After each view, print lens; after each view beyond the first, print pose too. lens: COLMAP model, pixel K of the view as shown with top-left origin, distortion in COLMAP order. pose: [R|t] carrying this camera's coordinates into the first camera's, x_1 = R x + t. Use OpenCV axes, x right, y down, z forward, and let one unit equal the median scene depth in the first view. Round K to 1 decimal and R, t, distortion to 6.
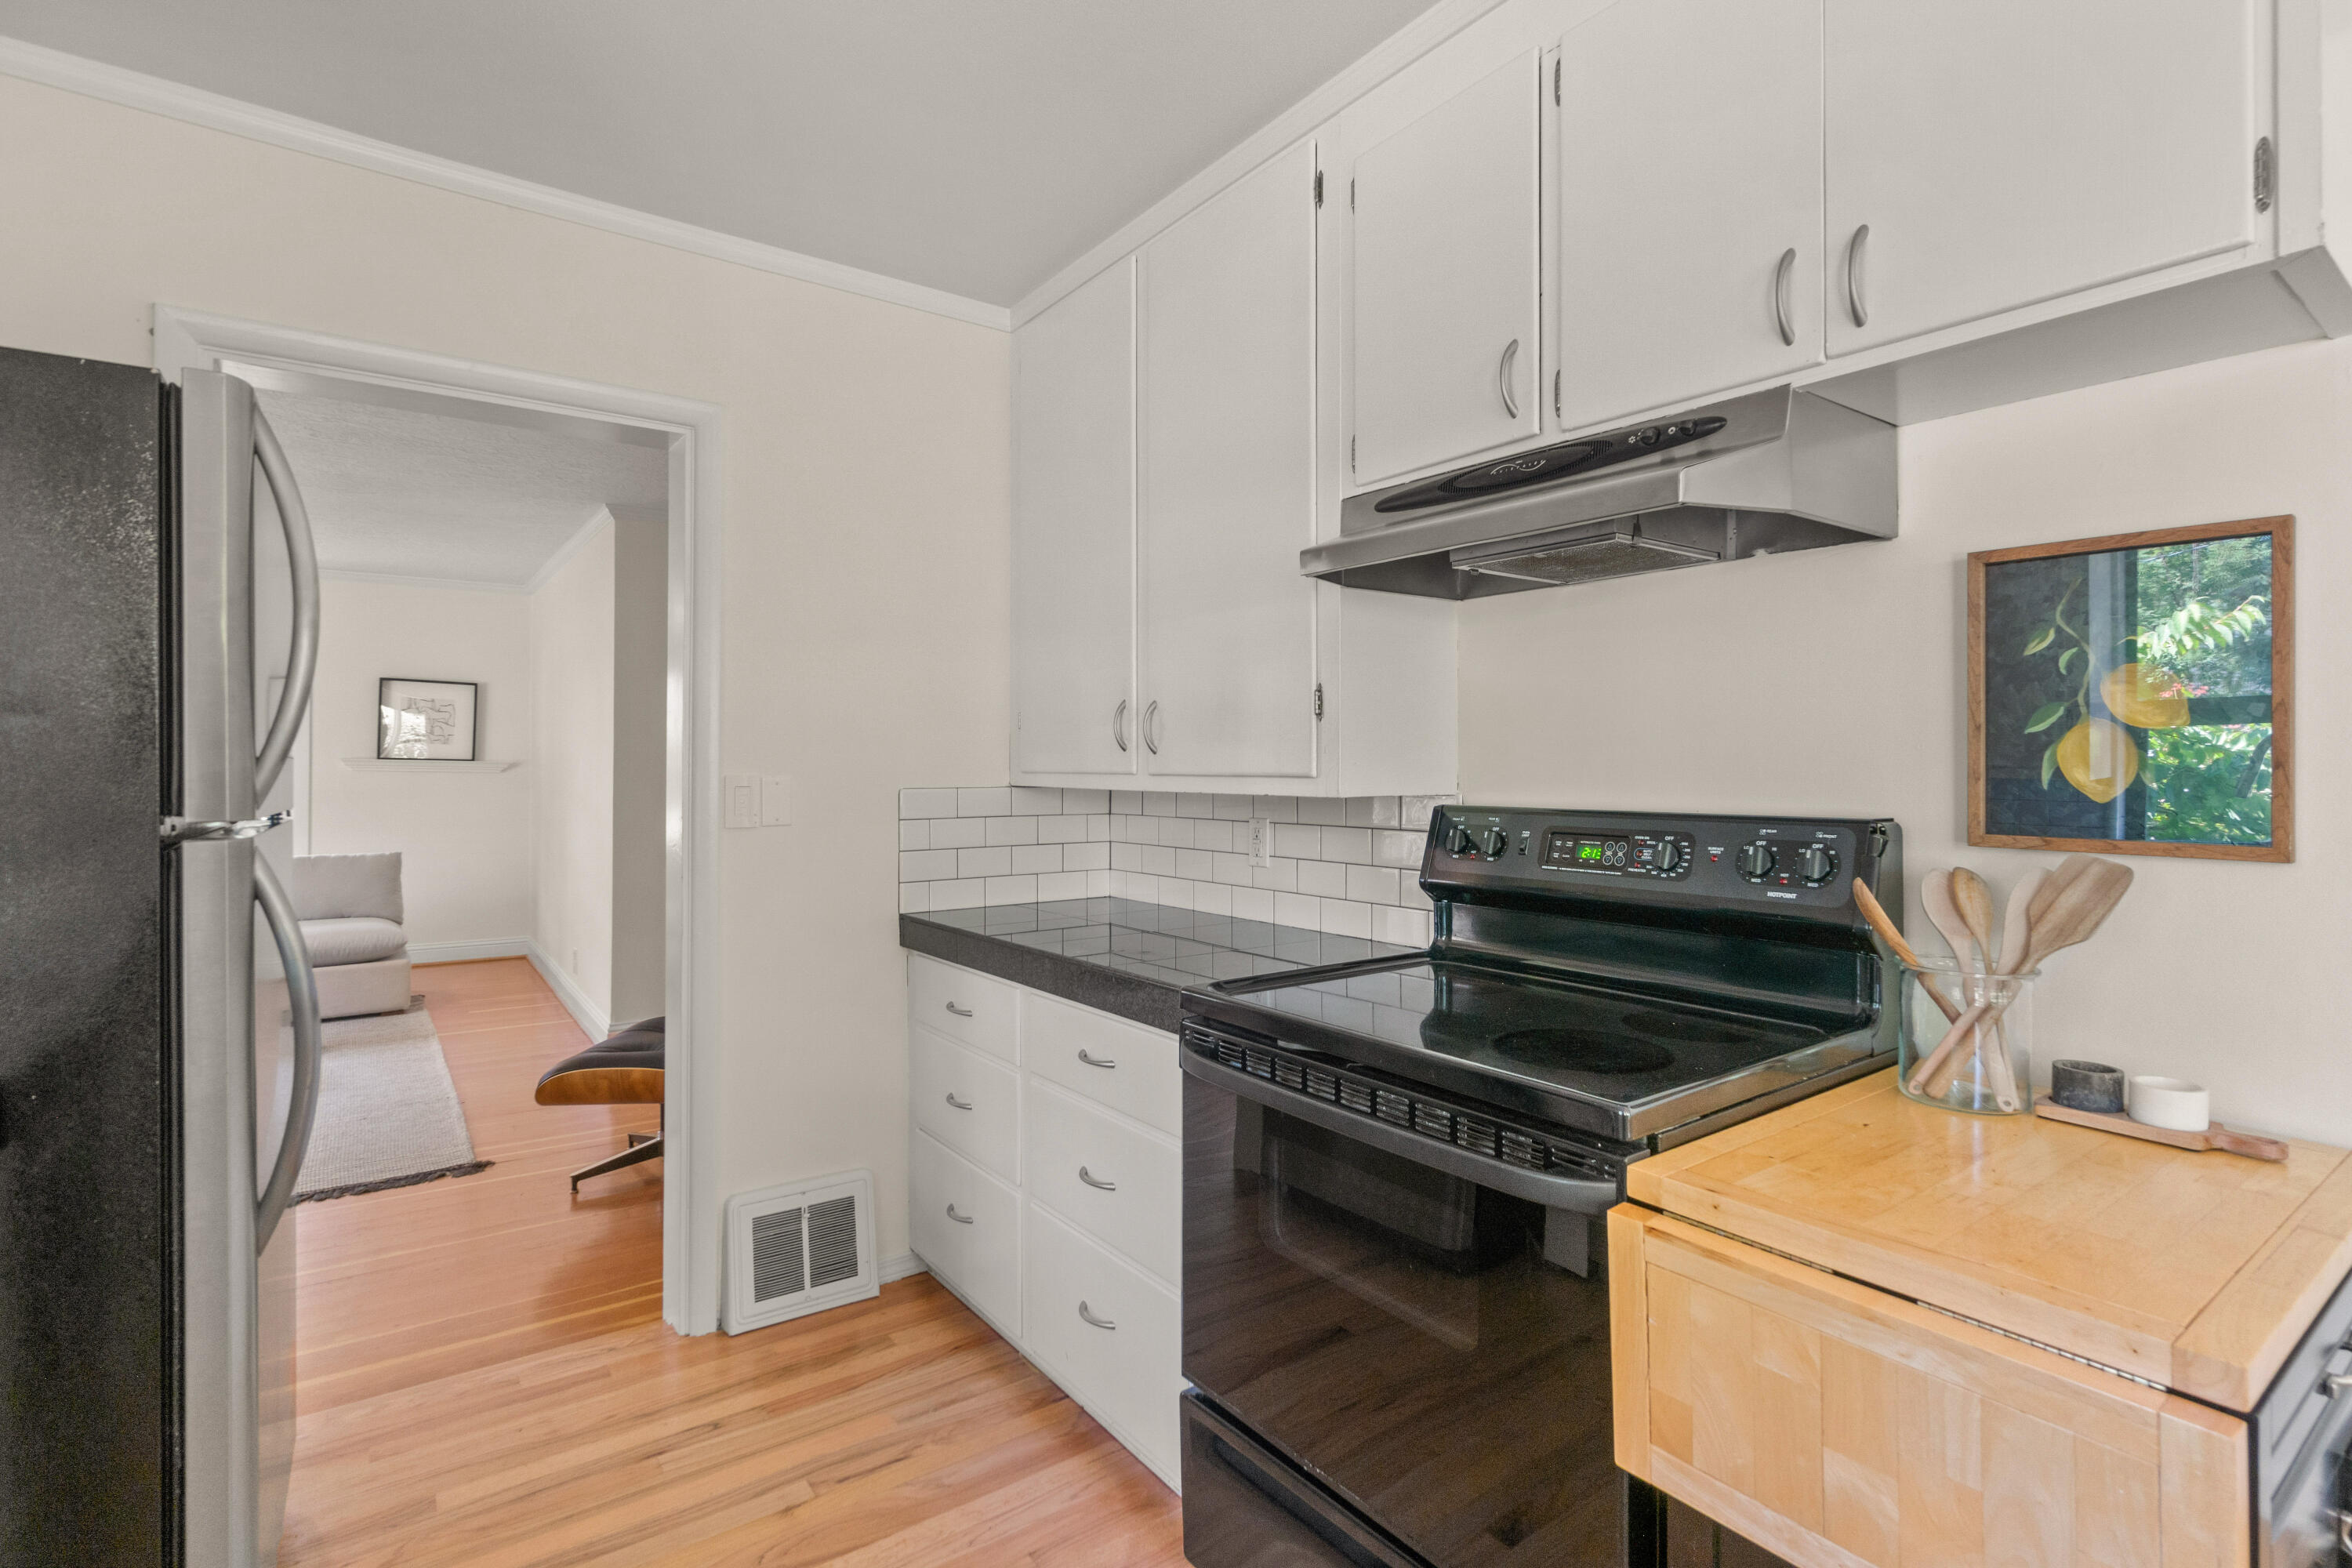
lens RADIAL K [[1099.4, 0, 1190.0], [0, 1099.4, 775.7], [0, 0, 1]] dist [-0.003028, -0.000230]
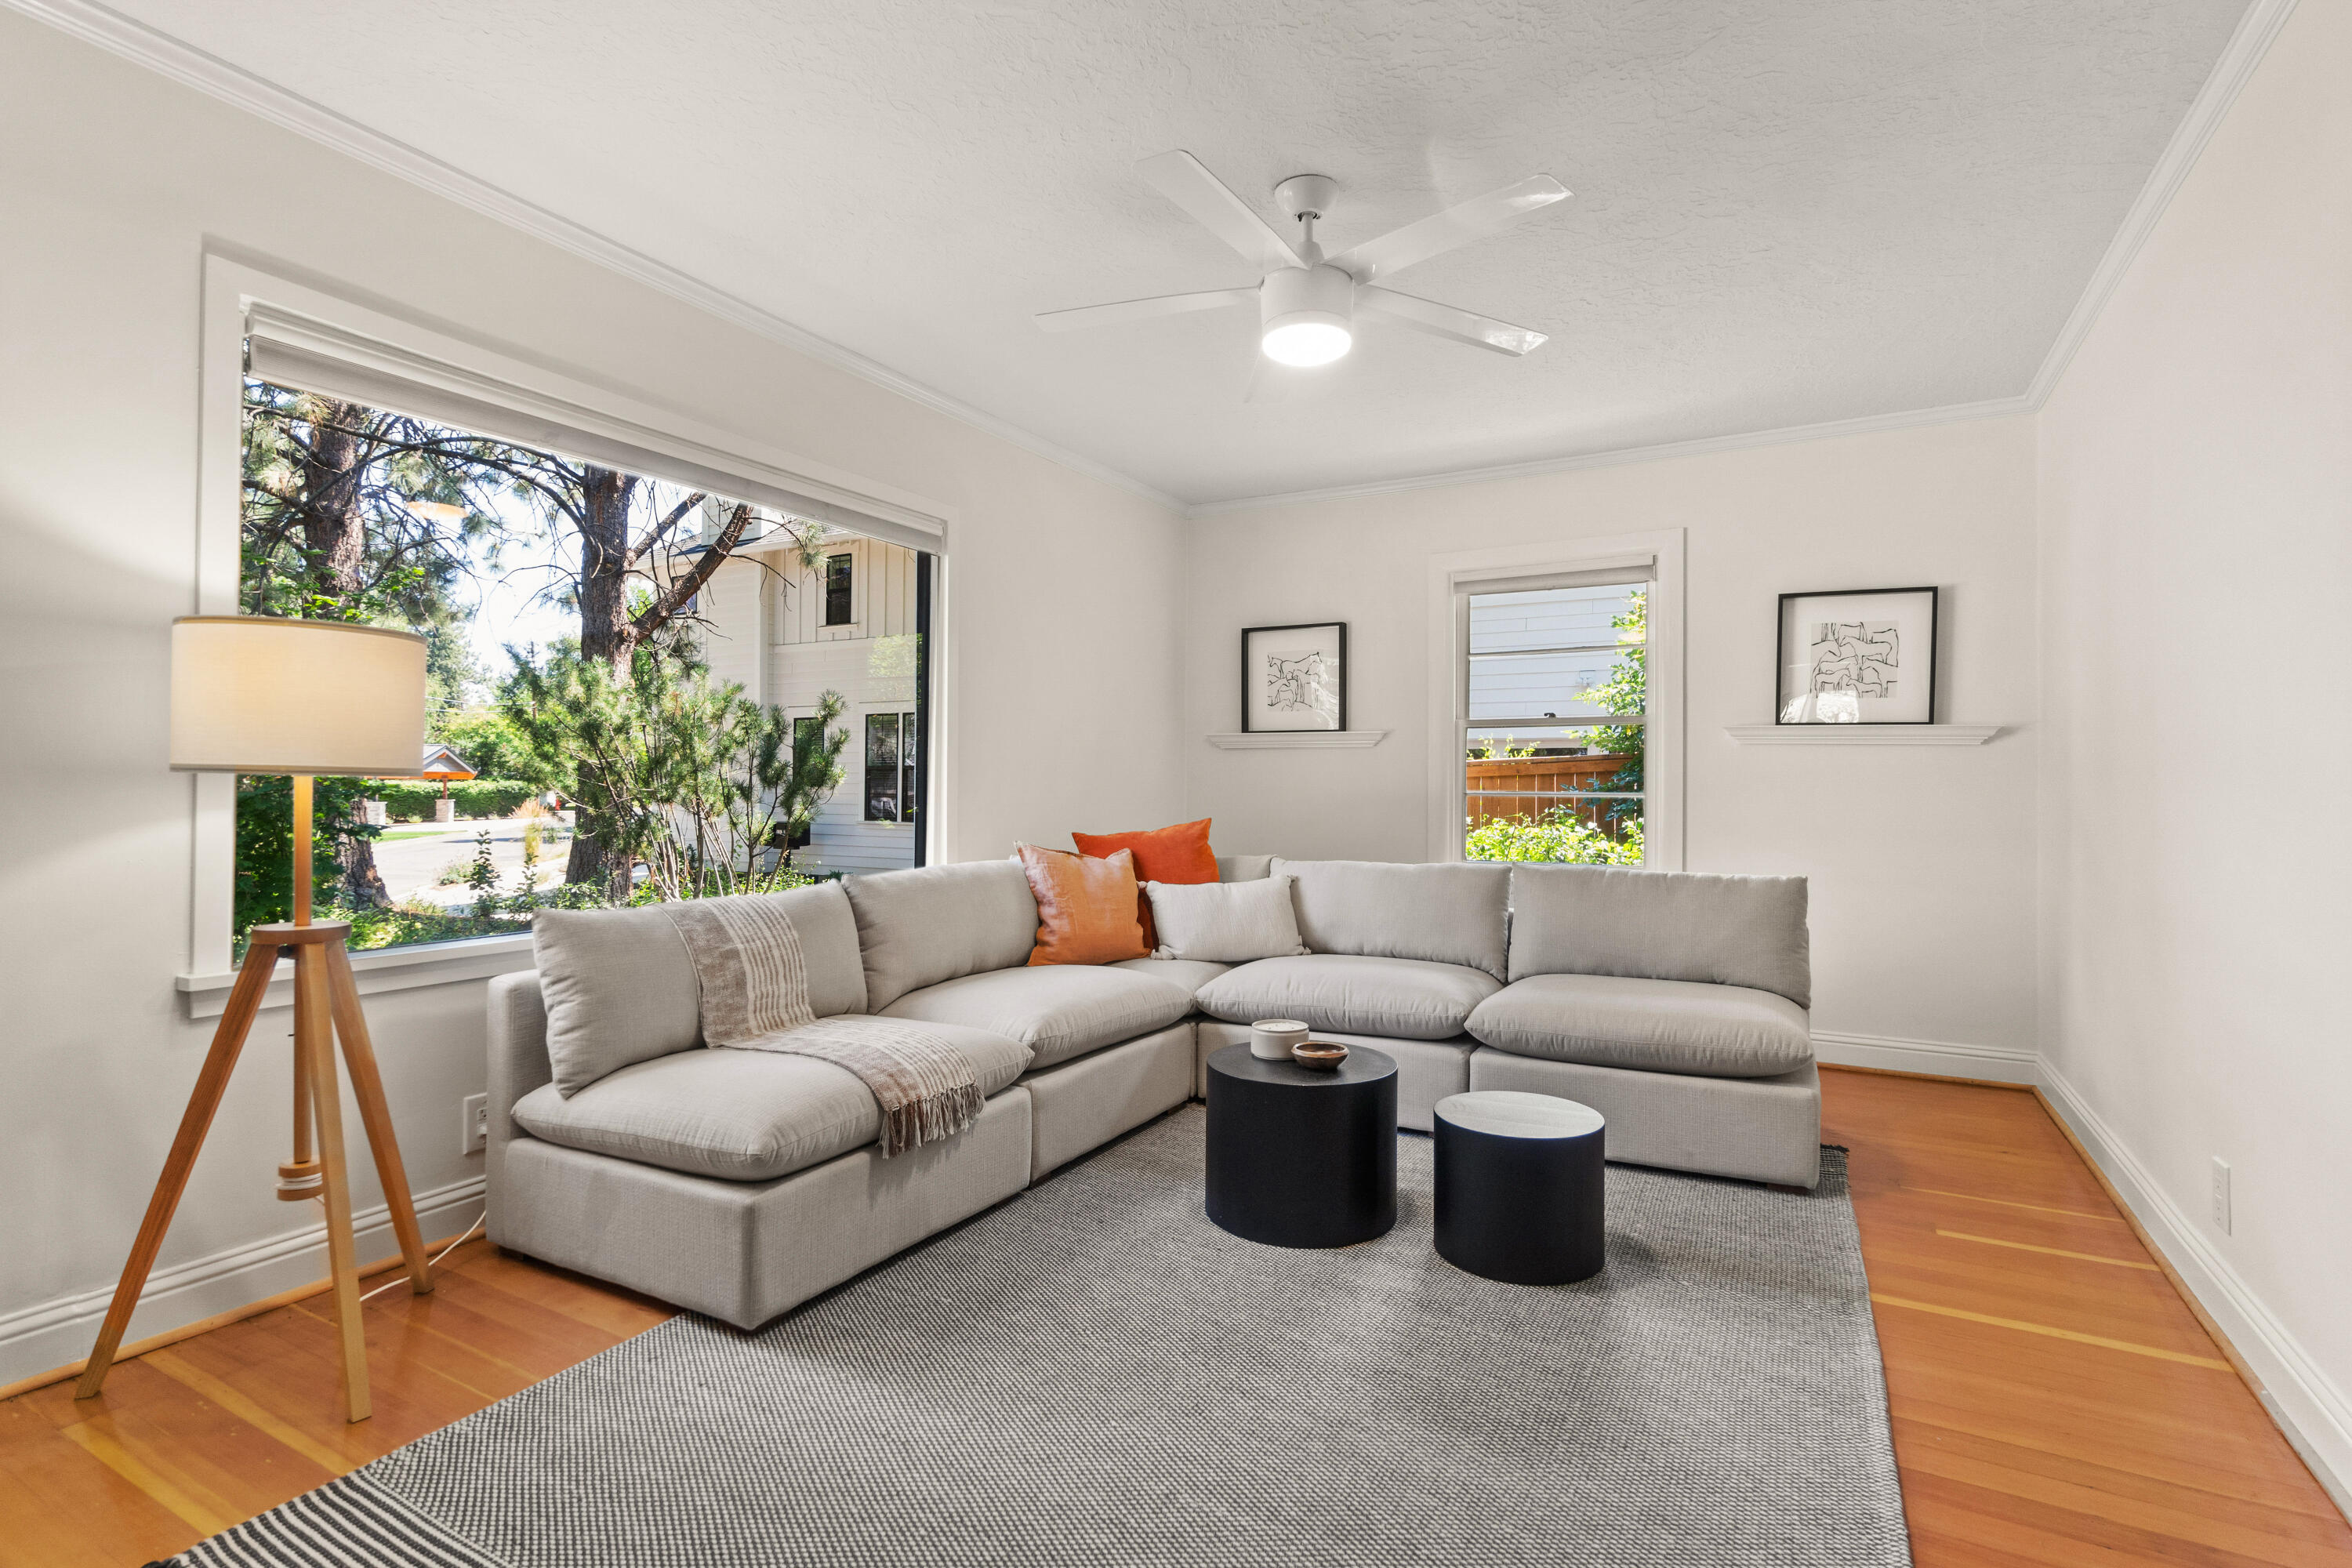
lens RADIAL K [[1099.4, 0, 1181.9], [0, 1099.4, 784.2], [0, 0, 1]] dist [-0.003028, -0.000230]
pose [[0.402461, -0.012991, -0.915345, -0.304866], [-0.007514, 0.999819, -0.017494, 0.031642], [0.915406, 0.013919, 0.402290, 0.439919]]
